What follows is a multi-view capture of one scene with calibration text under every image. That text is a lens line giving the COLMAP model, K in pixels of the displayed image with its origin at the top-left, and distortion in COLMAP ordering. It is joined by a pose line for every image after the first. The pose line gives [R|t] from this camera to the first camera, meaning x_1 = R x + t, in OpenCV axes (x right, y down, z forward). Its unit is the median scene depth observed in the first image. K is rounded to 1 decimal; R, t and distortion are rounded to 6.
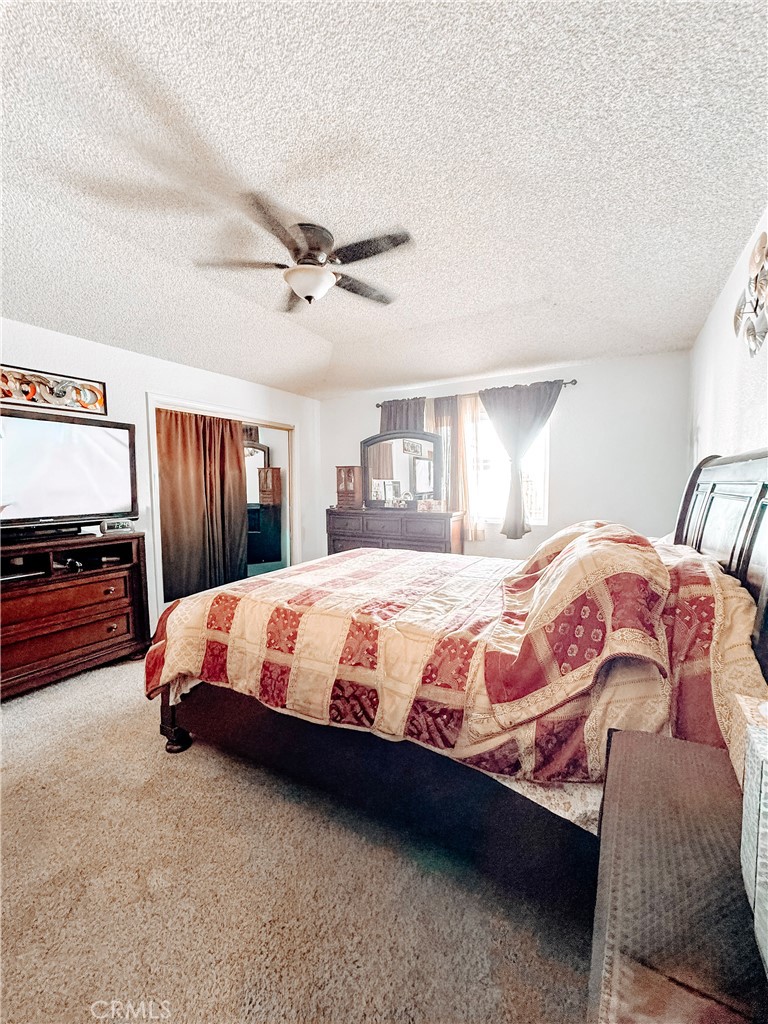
lens RADIAL K [[408.0, 0, 380.6], [0, 408.0, 511.5], [0, 0, 1]] dist [-0.002526, -0.000845]
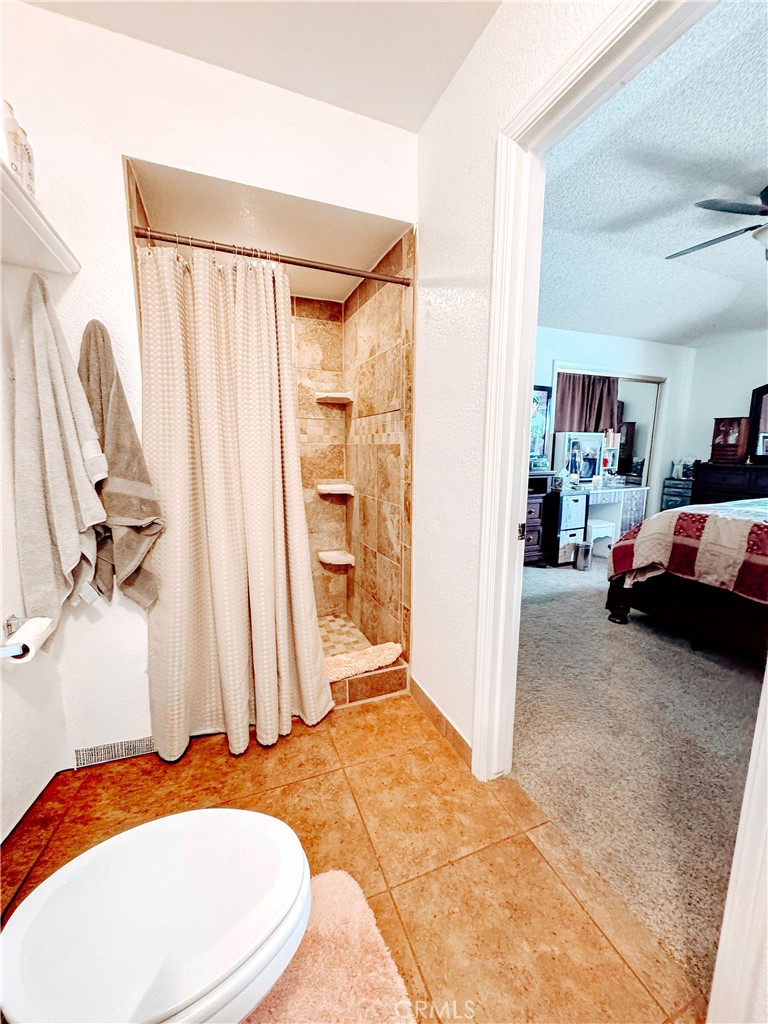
lens RADIAL K [[408.0, 0, 386.4], [0, 408.0, 509.3], [0, 0, 1]] dist [-0.002526, -0.000845]
pose [[0.799249, 0.105180, -0.591725, -0.232231], [-0.049696, 0.992761, 0.109340, 0.058074], [0.598942, -0.057984, 0.798691, -0.382423]]
